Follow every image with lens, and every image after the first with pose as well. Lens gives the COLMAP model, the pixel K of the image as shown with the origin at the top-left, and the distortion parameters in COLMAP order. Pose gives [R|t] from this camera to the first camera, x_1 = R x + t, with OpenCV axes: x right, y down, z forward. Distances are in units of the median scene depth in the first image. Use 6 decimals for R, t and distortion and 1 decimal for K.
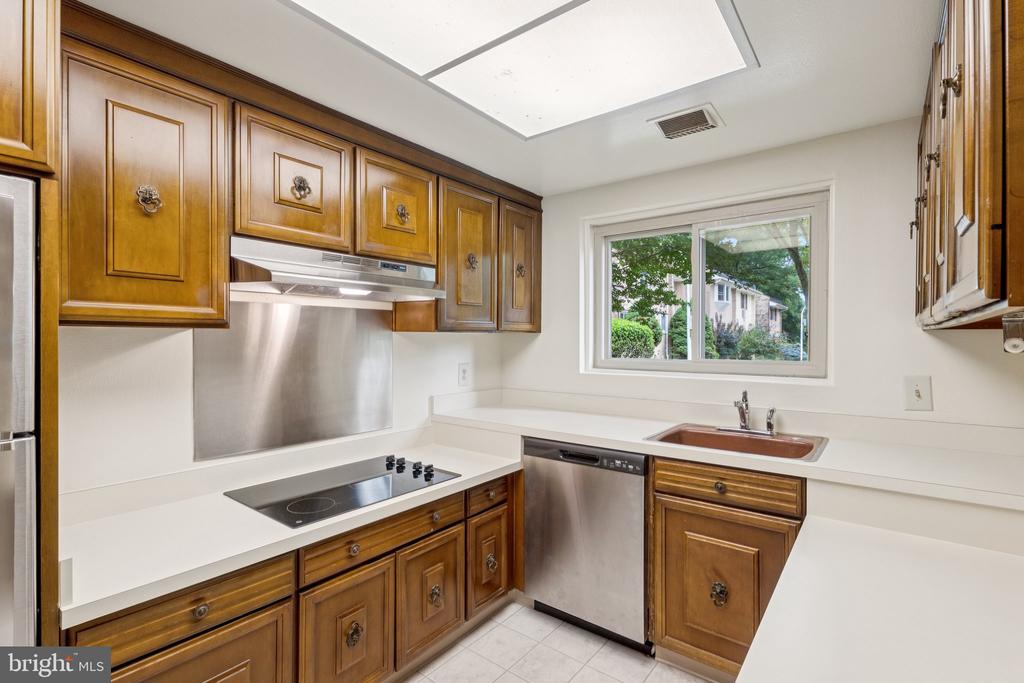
lens RADIAL K [[478.6, 0, 512.0], [0, 478.6, 349.1], [0, 0, 1]] dist [-0.001839, 0.000729]
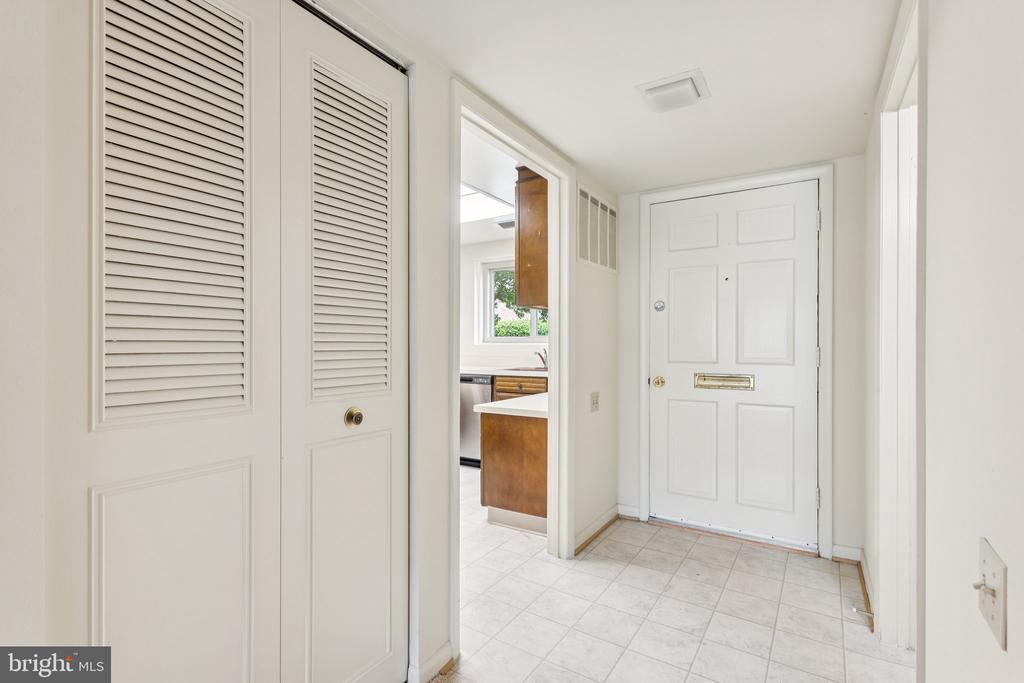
lens RADIAL K [[480.1, 0, 509.7], [0, 480.1, 345.6], [0, 0, 1]] dist [0.002353, 0.000329]
pose [[0.995813, 0.000084, 0.091414, 0.155521], [0.001430, 0.999863, -0.016491, 0.118342], [-0.091403, 0.016553, 0.995676, -1.165039]]
